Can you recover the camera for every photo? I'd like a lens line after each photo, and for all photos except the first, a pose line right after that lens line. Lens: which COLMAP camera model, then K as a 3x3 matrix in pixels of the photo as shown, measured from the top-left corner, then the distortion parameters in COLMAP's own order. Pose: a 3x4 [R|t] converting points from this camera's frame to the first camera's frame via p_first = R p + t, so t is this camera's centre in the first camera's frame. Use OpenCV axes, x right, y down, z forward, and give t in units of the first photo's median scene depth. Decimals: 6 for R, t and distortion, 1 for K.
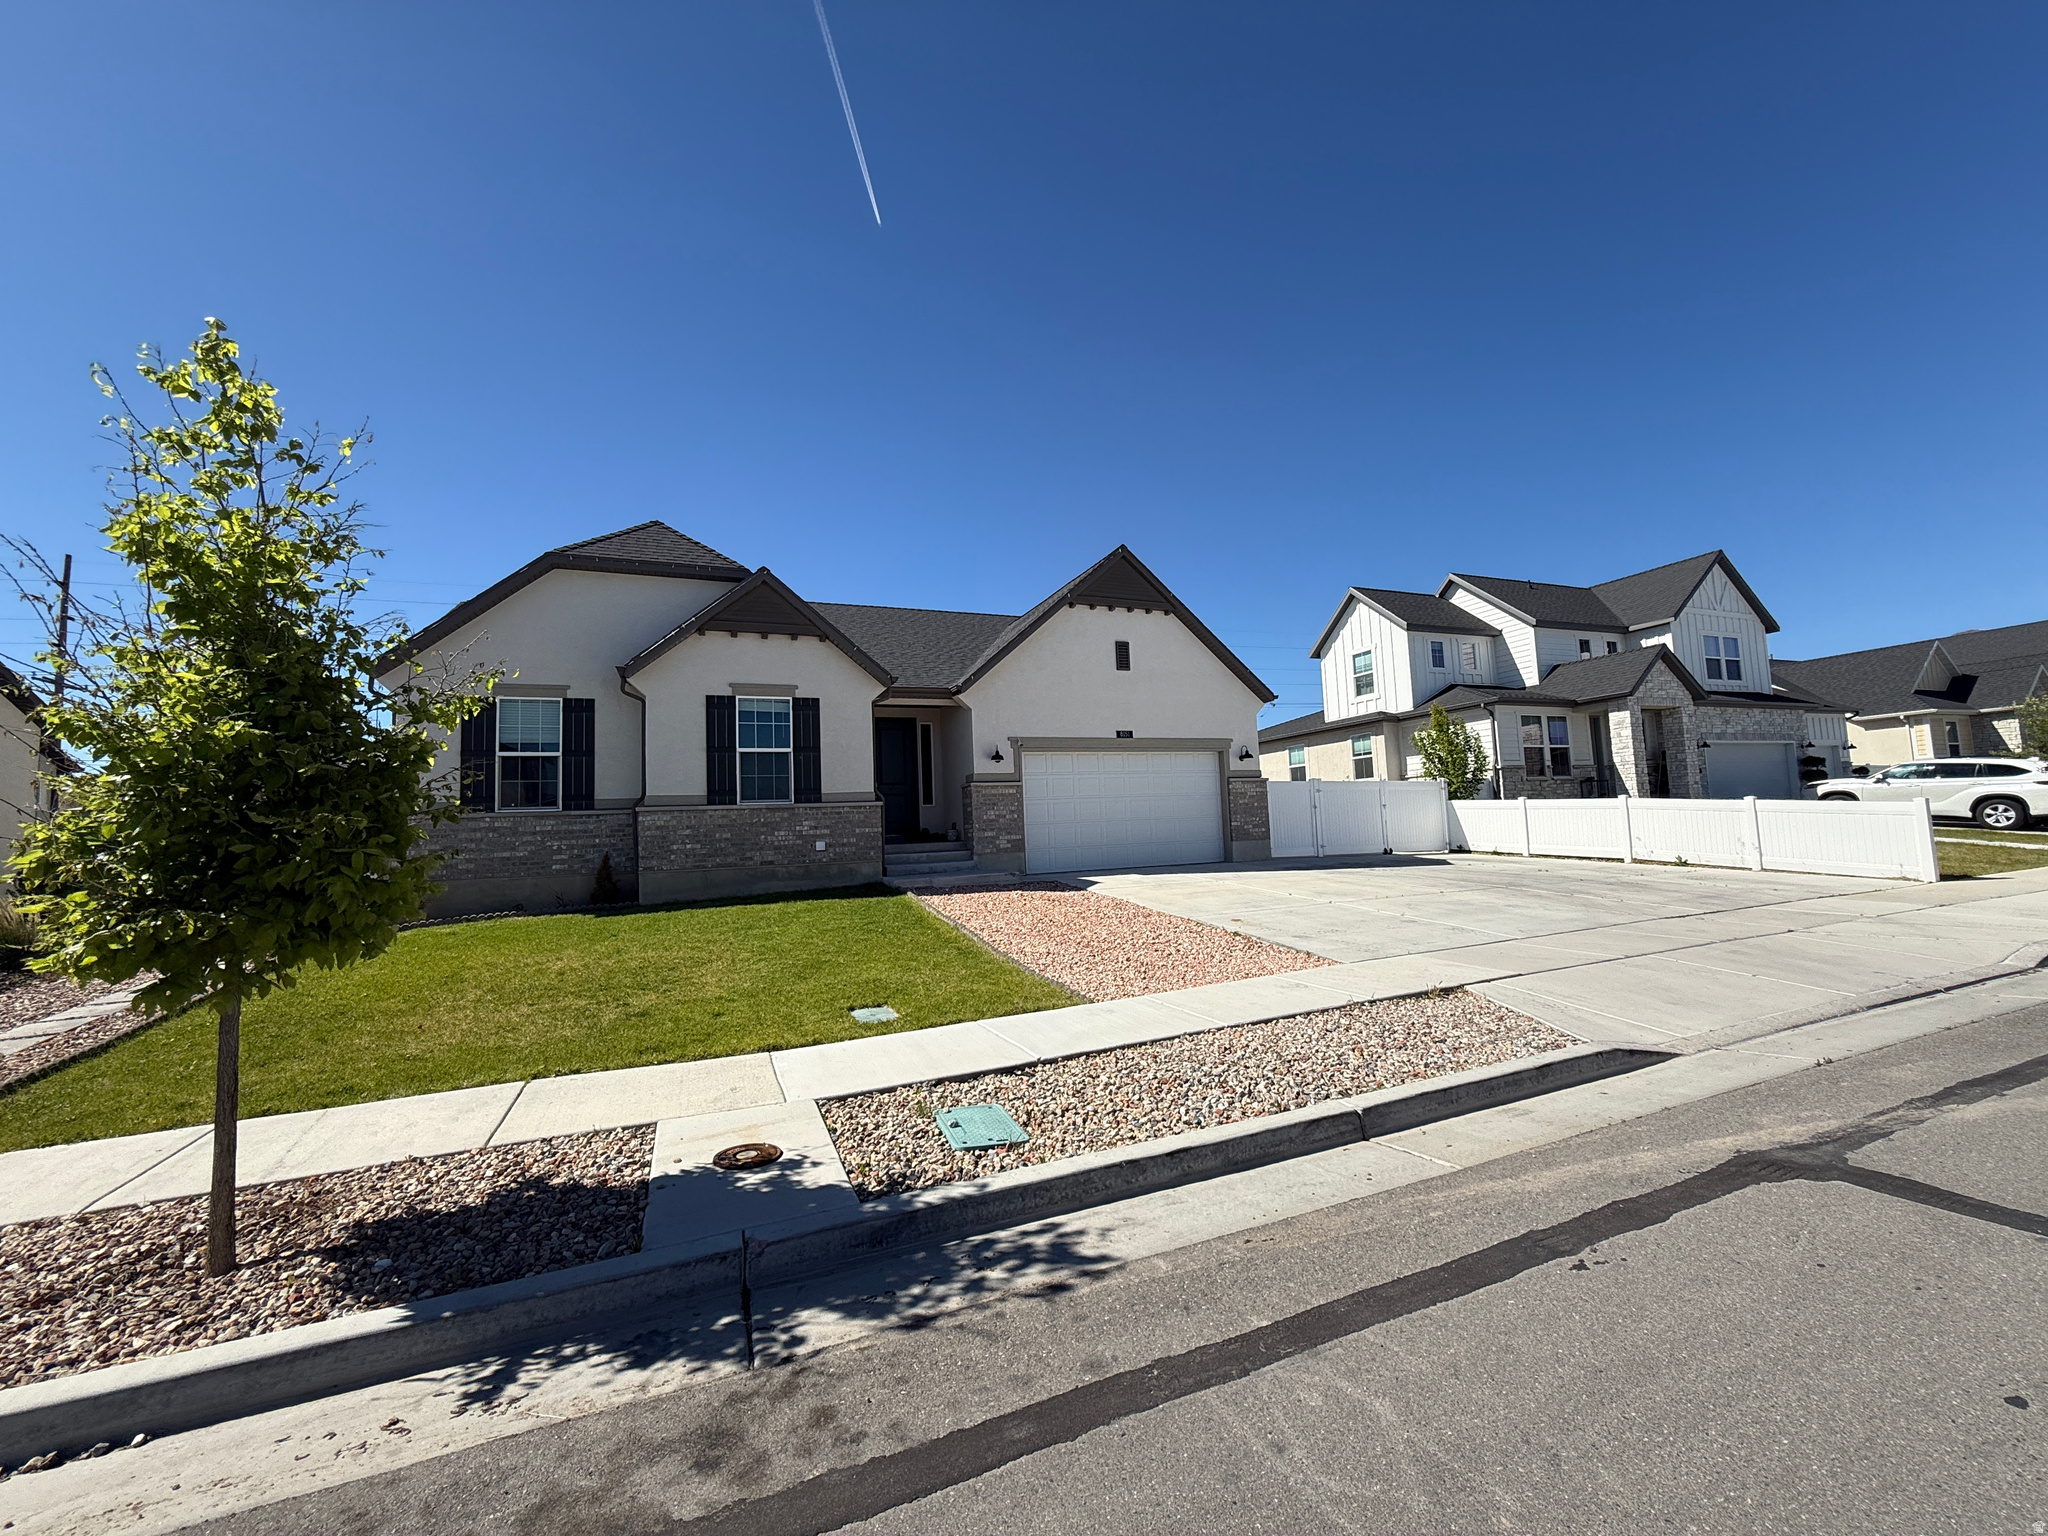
lens RADIAL K [[811.5, 0, 993.4], [0, 811.5, 761.8], [0, 0, 1]] dist [0.000861, 0.000420]
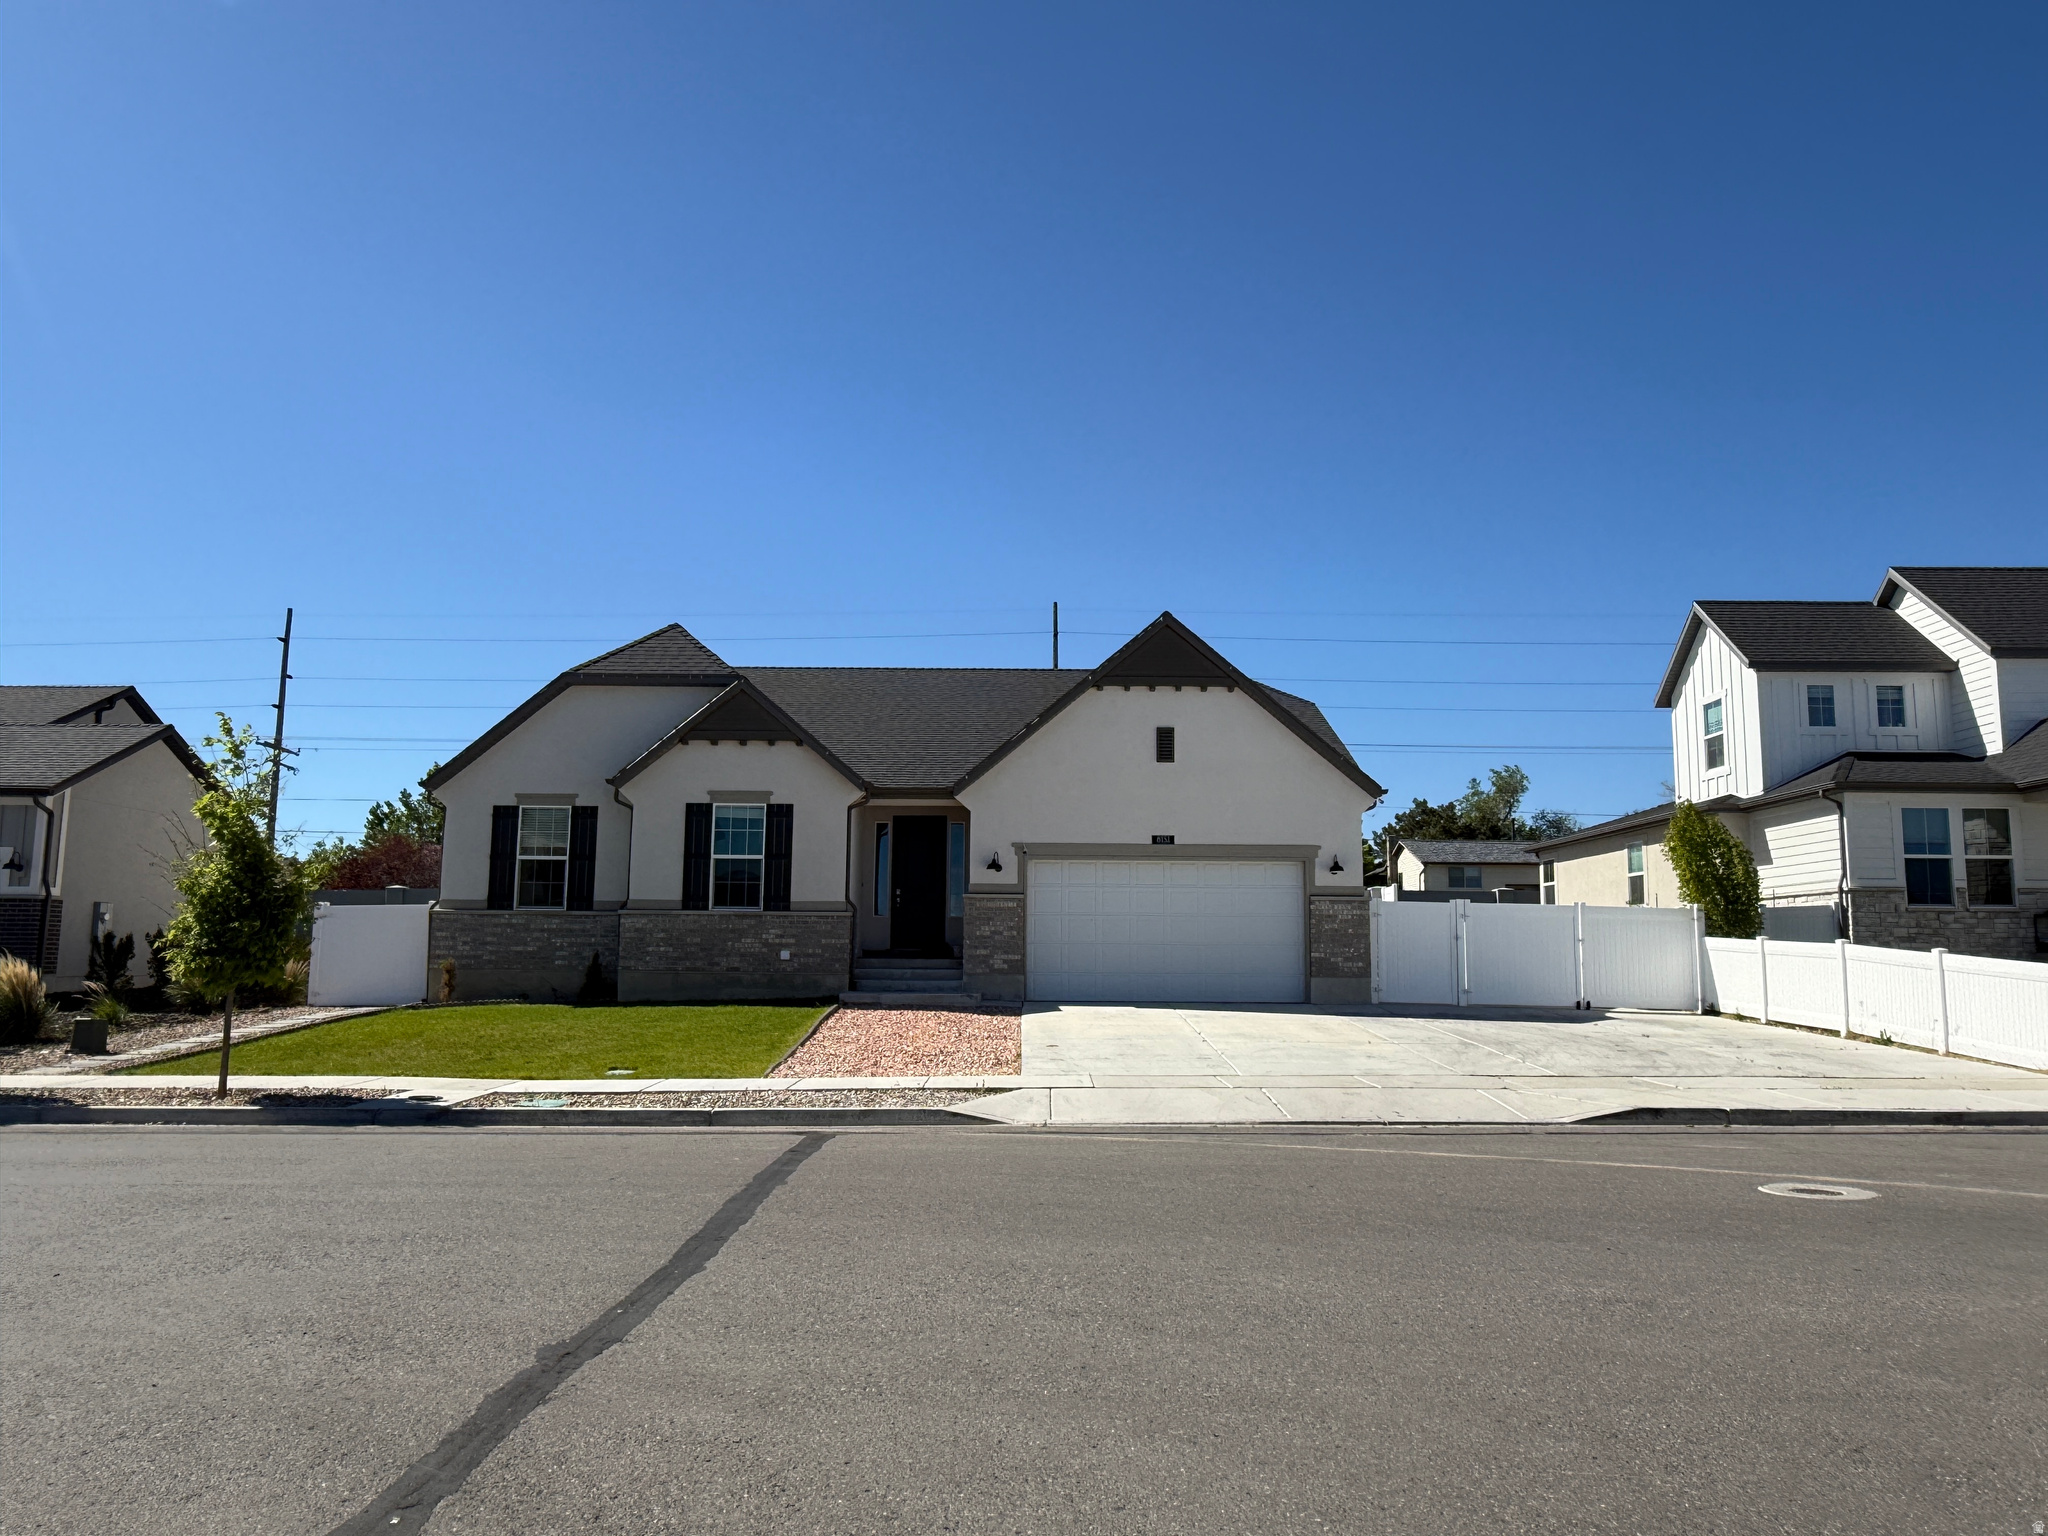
lens RADIAL K [[1391.9, 0, 967.0], [0, 1391.9, 763.2], [0, 0, 1]] dist [0.000586, 0.000130]
pose [[0.918429, -0.006572, -0.395532, 0.581648], [-0.011970, 0.998942, -0.044393, -0.050142], [0.395406, 0.045507, 0.917379, -0.419102]]
